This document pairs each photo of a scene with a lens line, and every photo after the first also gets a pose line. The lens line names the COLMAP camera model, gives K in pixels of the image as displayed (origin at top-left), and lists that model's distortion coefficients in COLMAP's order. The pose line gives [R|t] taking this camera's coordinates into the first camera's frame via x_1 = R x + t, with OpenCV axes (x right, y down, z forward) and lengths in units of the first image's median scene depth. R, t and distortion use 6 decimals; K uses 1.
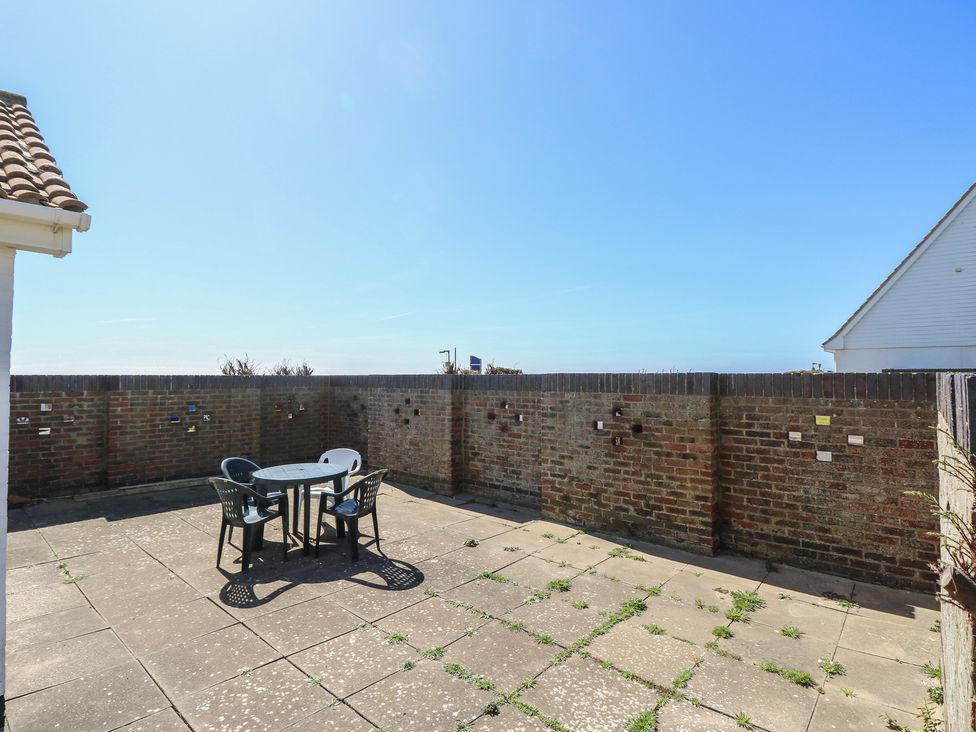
lens RADIAL K [[513.9, 0, 486.6], [0, 513.9, 362.6], [0, 0, 1]] dist [0.002511, -0.019115]
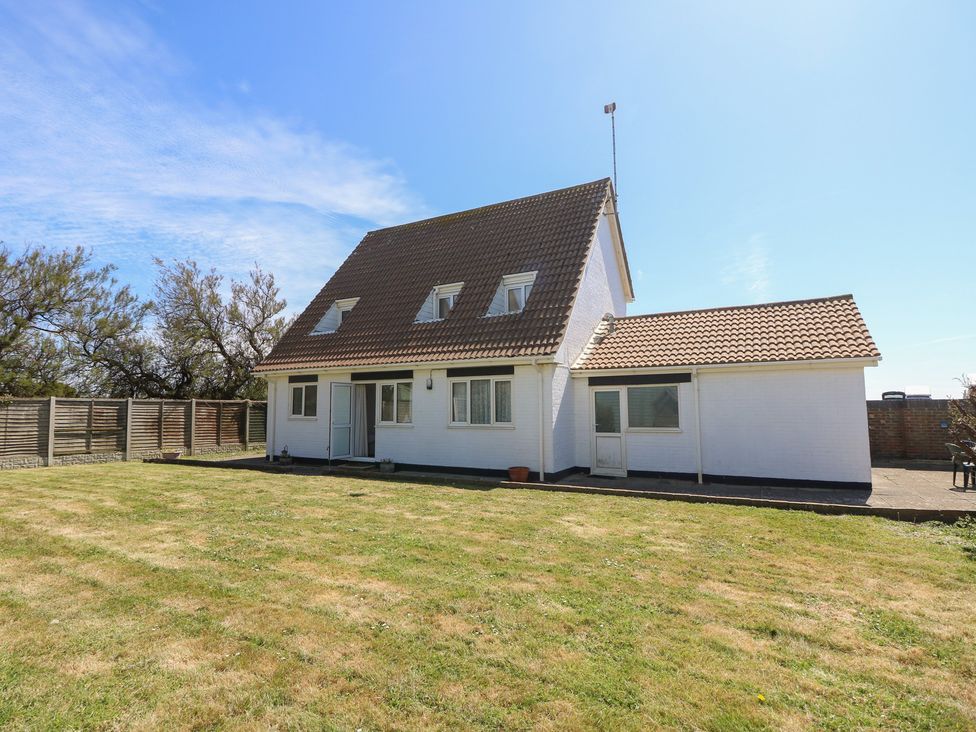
lens RADIAL K [[513.9, 0, 486.6], [0, 513.9, 362.6], [0, 0, 1]] dist [0.002511, -0.019115]
pose [[0.226743, -0.090140, -0.969774, 1.545704], [0.039742, 0.995735, -0.083261, -0.032784], [0.973144, -0.019662, 0.229358, -1.886767]]
